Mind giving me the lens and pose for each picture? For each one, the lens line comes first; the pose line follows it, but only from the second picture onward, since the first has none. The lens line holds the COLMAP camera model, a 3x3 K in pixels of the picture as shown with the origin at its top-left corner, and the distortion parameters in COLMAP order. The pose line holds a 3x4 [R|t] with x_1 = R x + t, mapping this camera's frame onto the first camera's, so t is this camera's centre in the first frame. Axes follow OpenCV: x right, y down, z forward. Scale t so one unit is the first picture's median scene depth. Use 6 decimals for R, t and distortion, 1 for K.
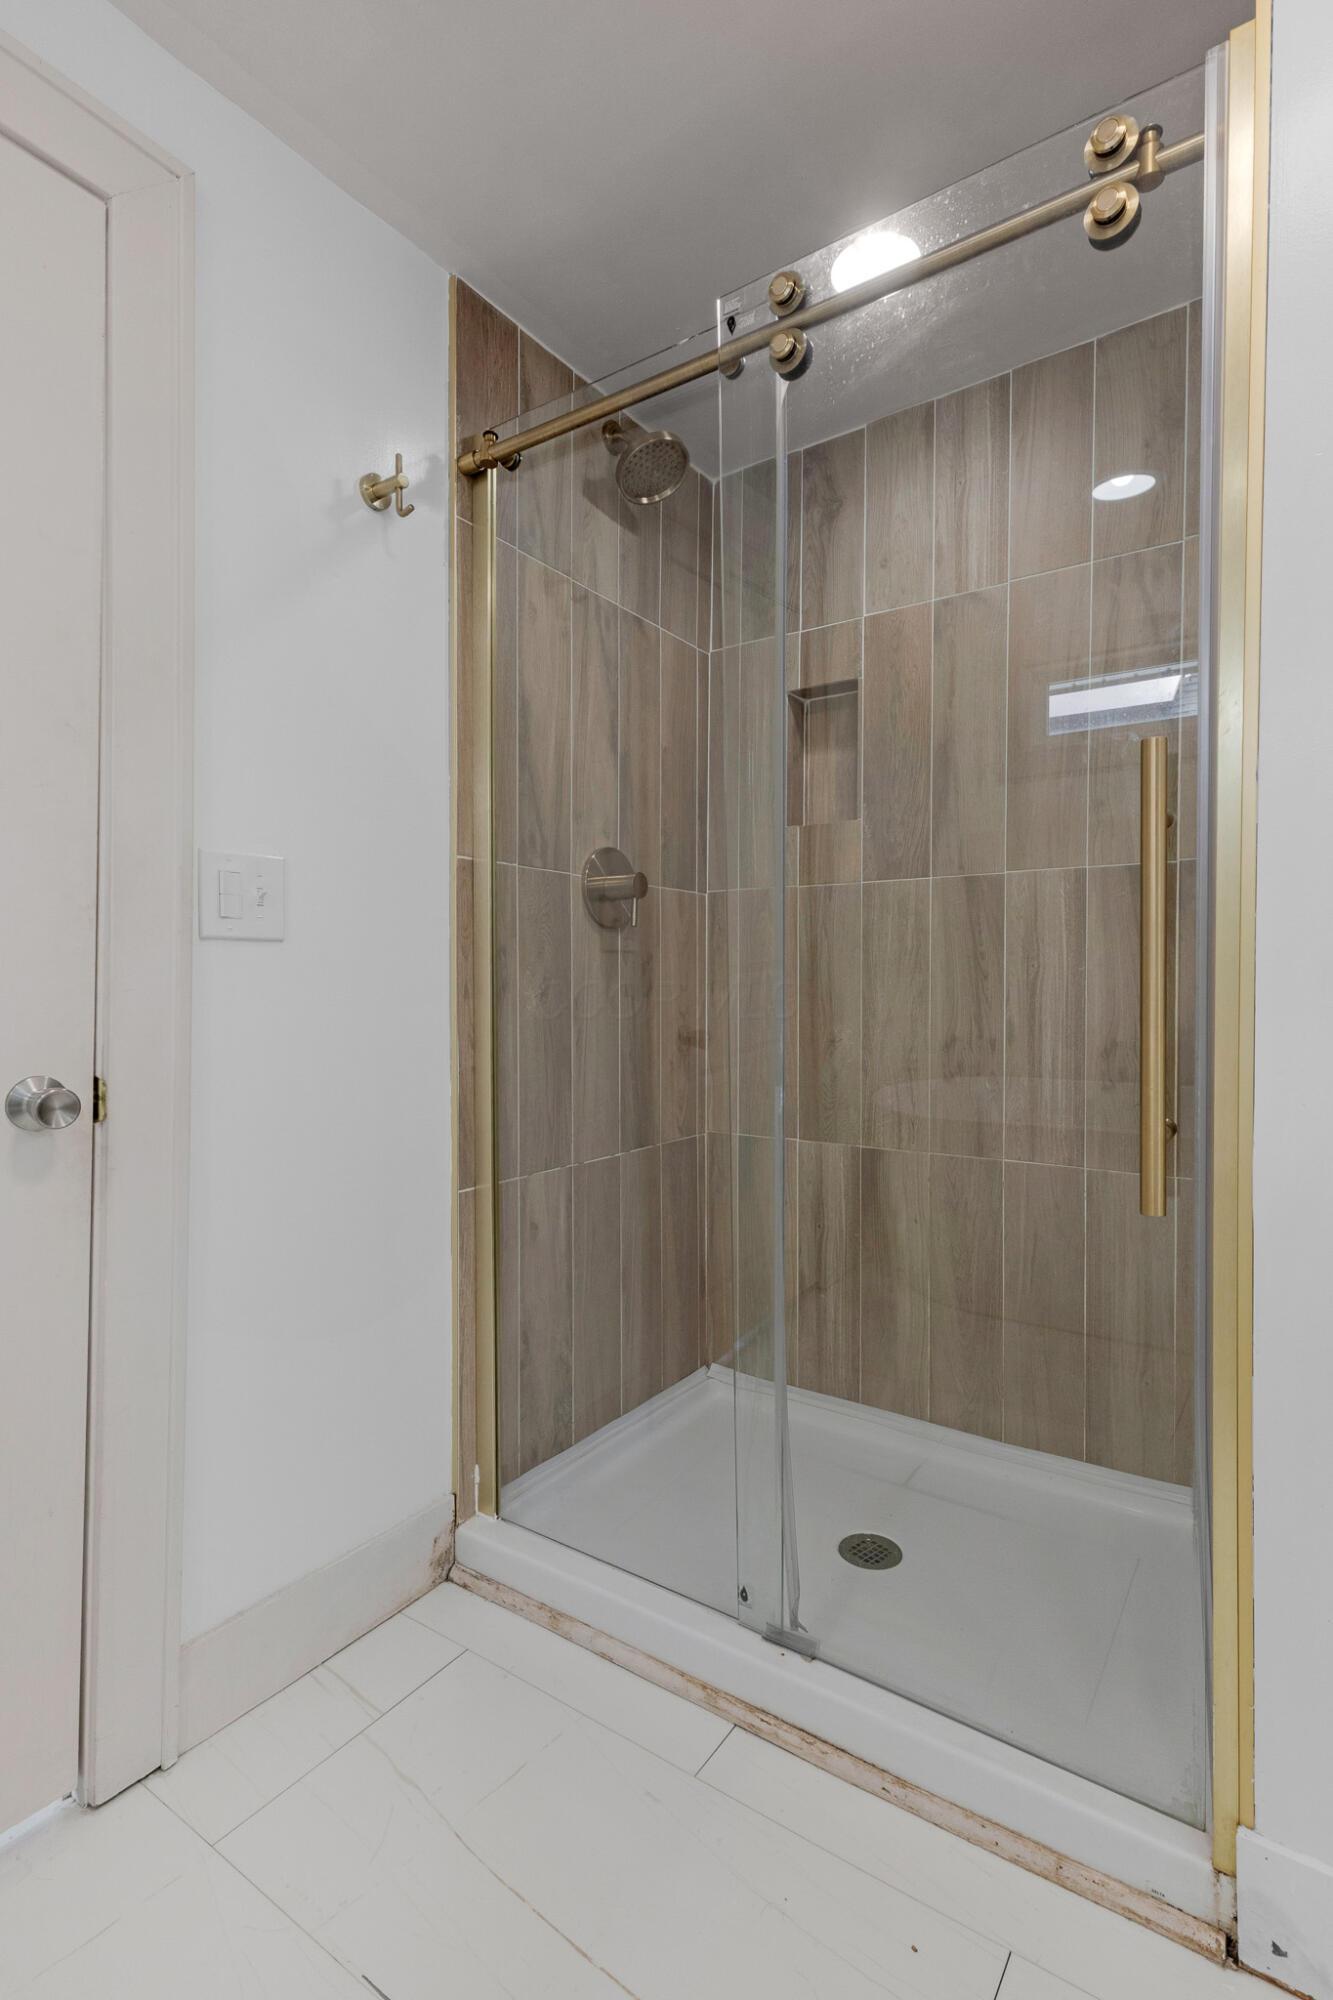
lens RADIAL K [[938.5, 0, 661.8], [0, 938.5, 991.9], [0, 0, 1]] dist [-0.000236, 0.001322]
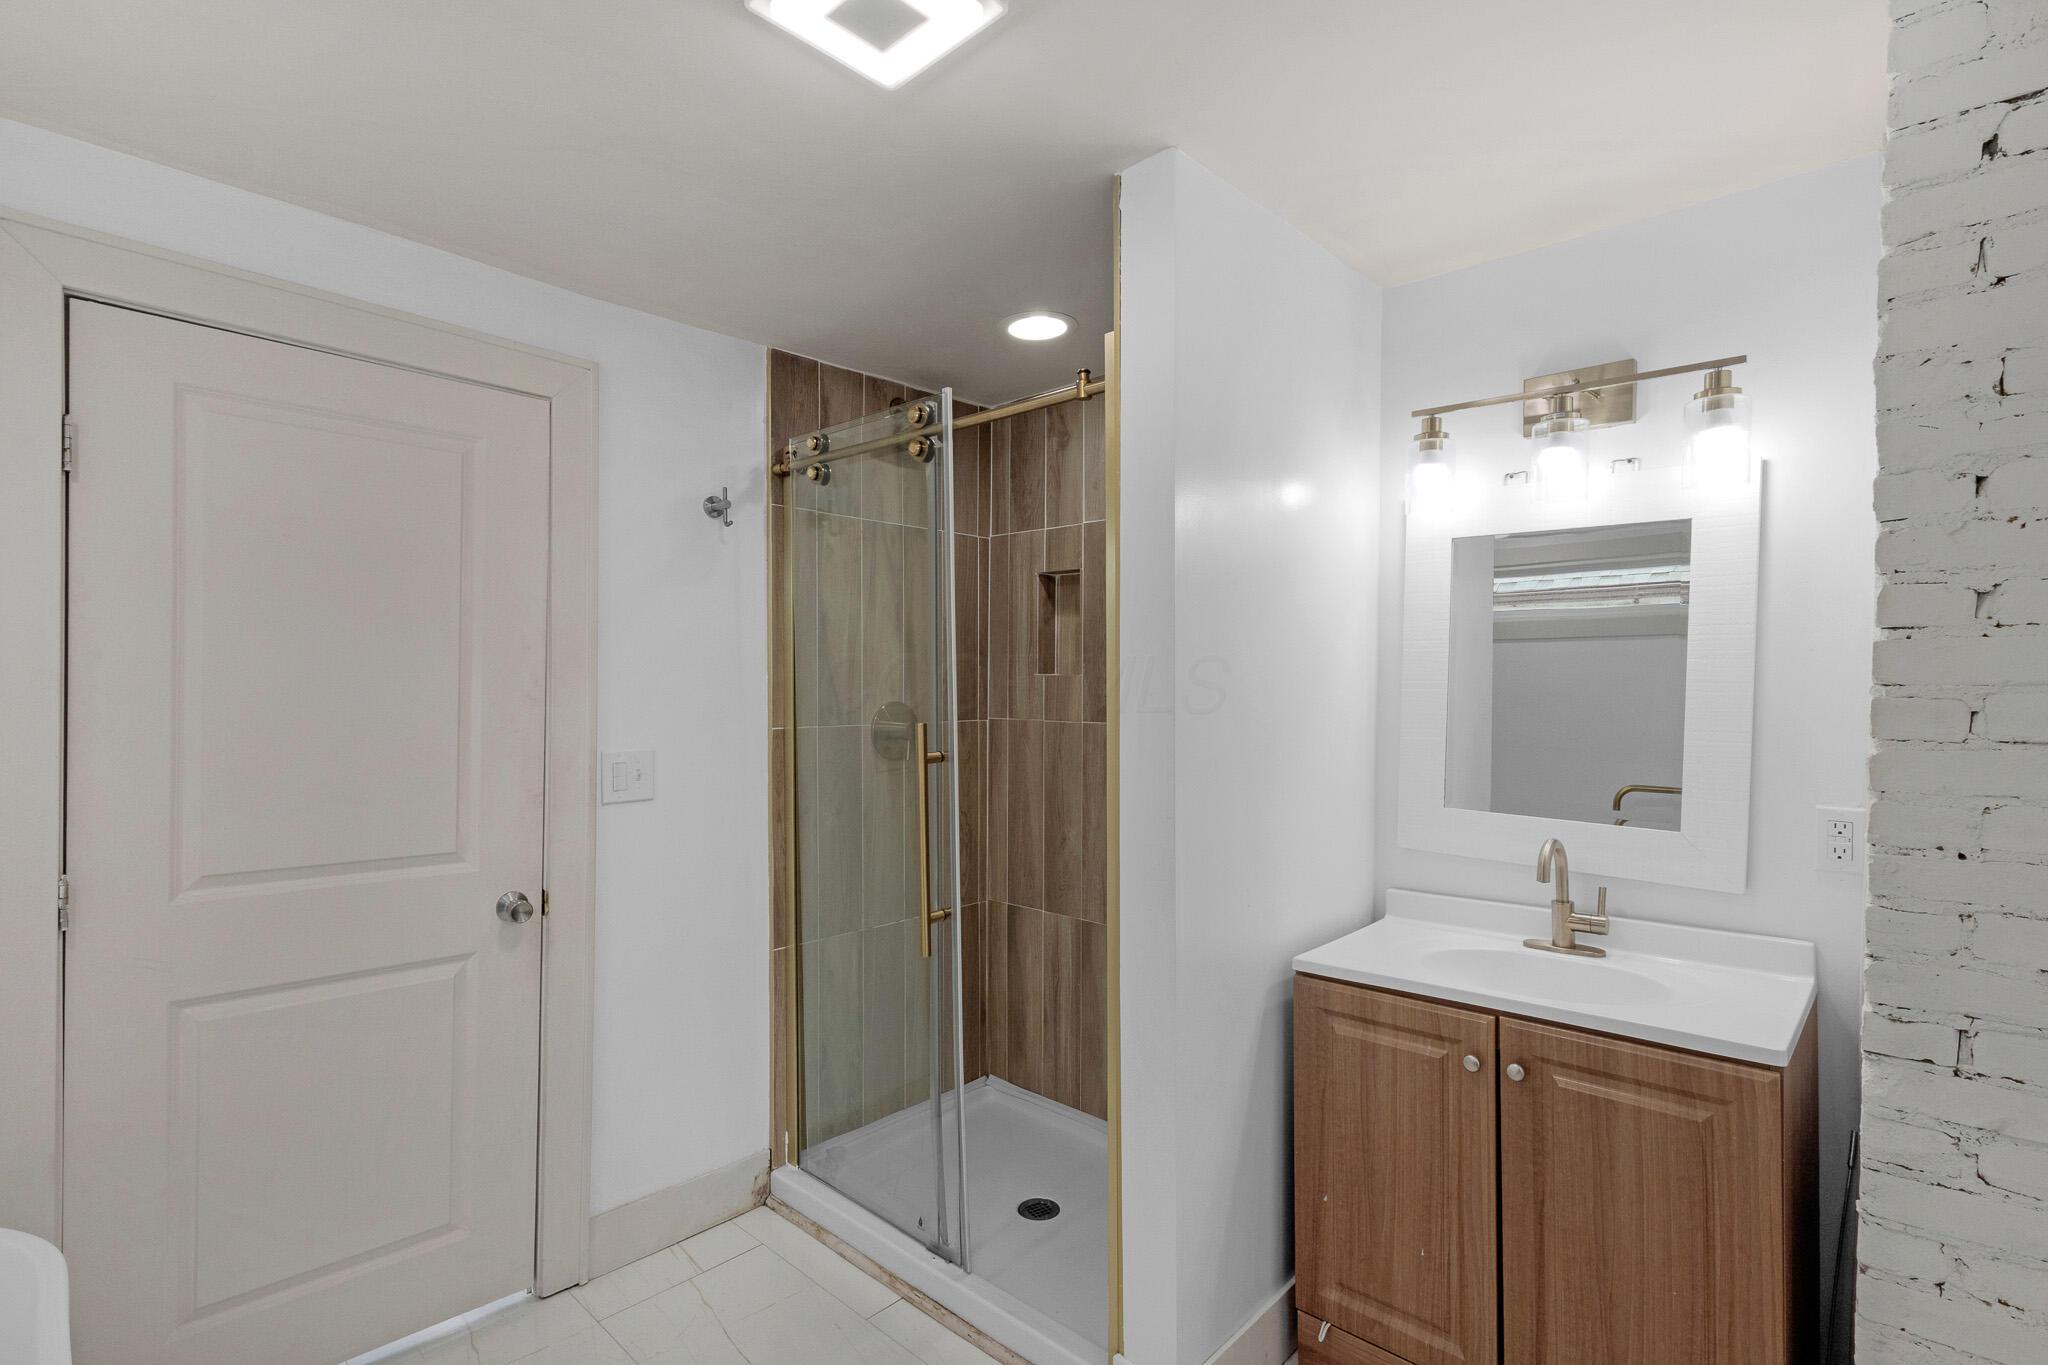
lens RADIAL K [[961.1, 0, 983.1], [0, 961.1, 675.9], [0, 0, 1]] dist [-0.000236, 0.001322]
pose [[0.983897, -0.011040, -0.178393, 0.396313], [0.008462, 0.999849, -0.015207, -0.201914], [0.178534, 0.013453, 0.983842, -0.472179]]
